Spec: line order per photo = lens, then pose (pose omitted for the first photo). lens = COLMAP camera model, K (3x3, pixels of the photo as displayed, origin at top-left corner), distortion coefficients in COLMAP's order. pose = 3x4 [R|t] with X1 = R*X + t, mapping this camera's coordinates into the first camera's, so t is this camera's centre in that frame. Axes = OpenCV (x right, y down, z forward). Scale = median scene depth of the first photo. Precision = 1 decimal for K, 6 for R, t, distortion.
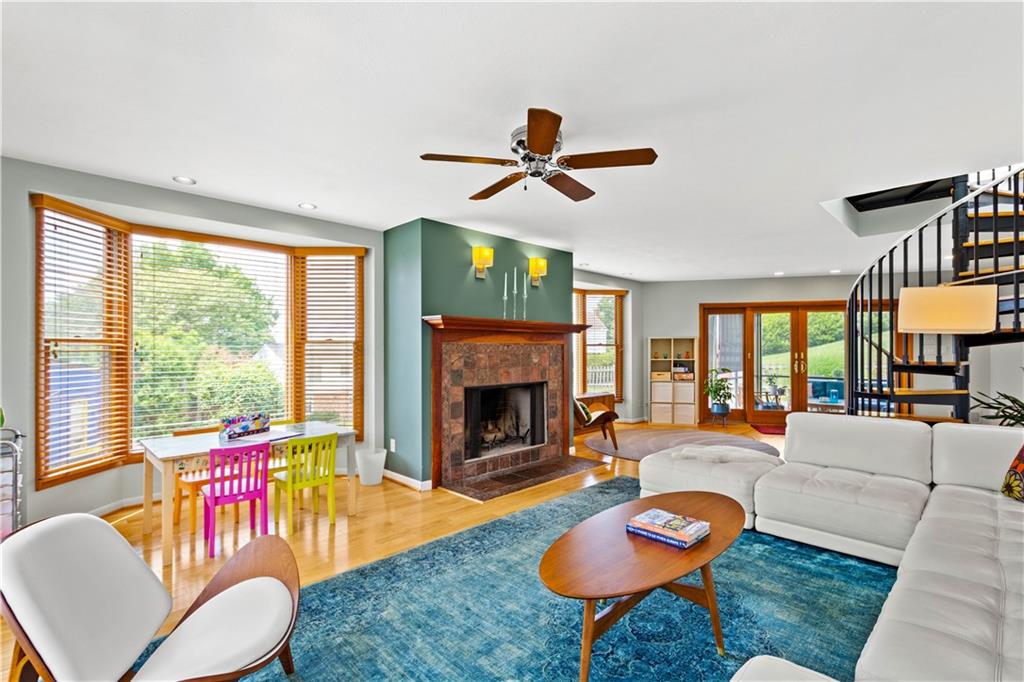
lens RADIAL K [[449.7, 0, 516.7], [0, 449.7, 349.1], [0, 0, 1]] dist [0.002655, 0.000365]
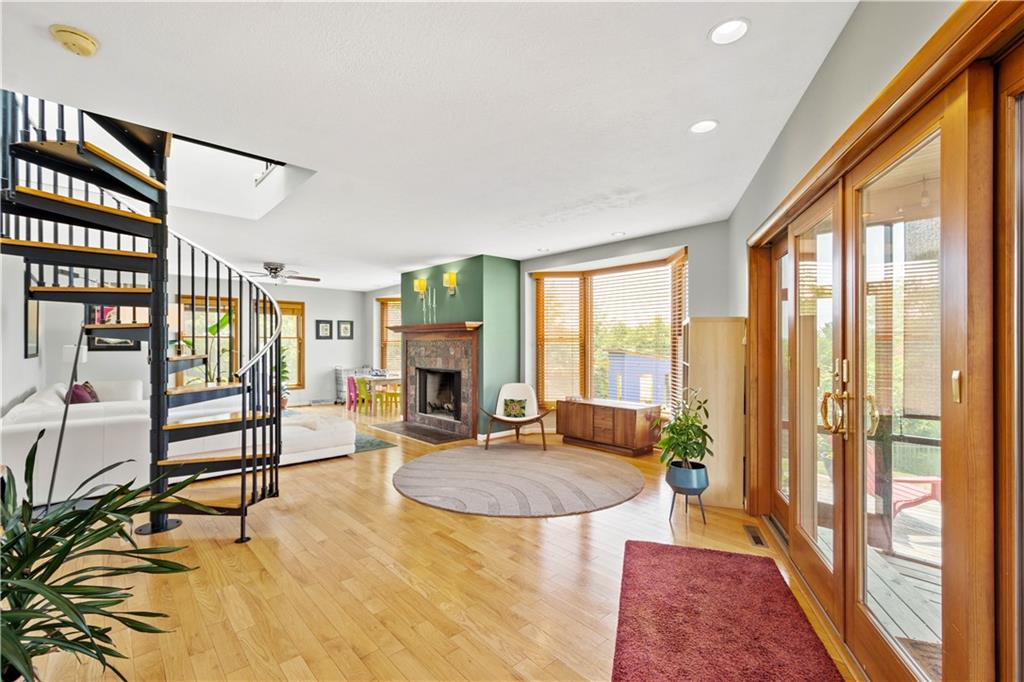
lens RADIAL K [[449.7, 0, 516.7], [0, 449.7, 349.1], [0, 0, 1]] dist [0.002655, 0.000365]
pose [[-0.018946, 0.005114, -0.999807, 1.307485], [0.000257, 0.999987, 0.005110, 0.008150], [0.999820, -0.000160, -0.018947, 1.203679]]
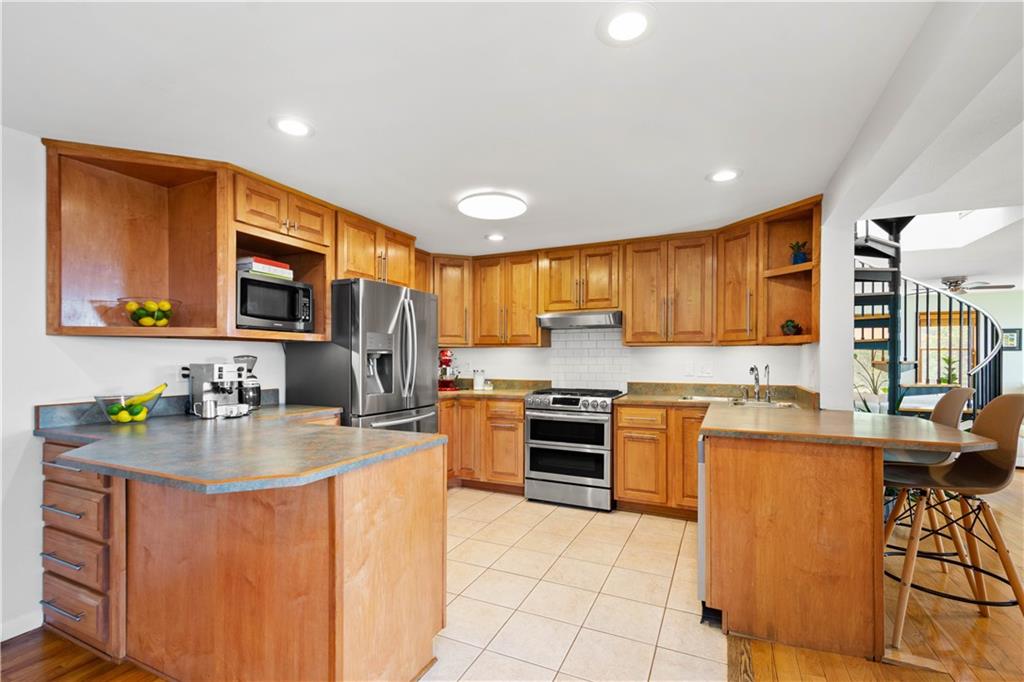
lens RADIAL K [[457.4, 0, 508.9], [0, 457.4, 362.5], [0, 0, 1]] dist [0.001258, 0.000144]
pose [[-0.934832, -0.002061, -0.355084, 2.054002], [-0.003648, 0.999986, 0.003800, 0.034641], [0.355071, 0.004848, -0.934827, 1.349698]]
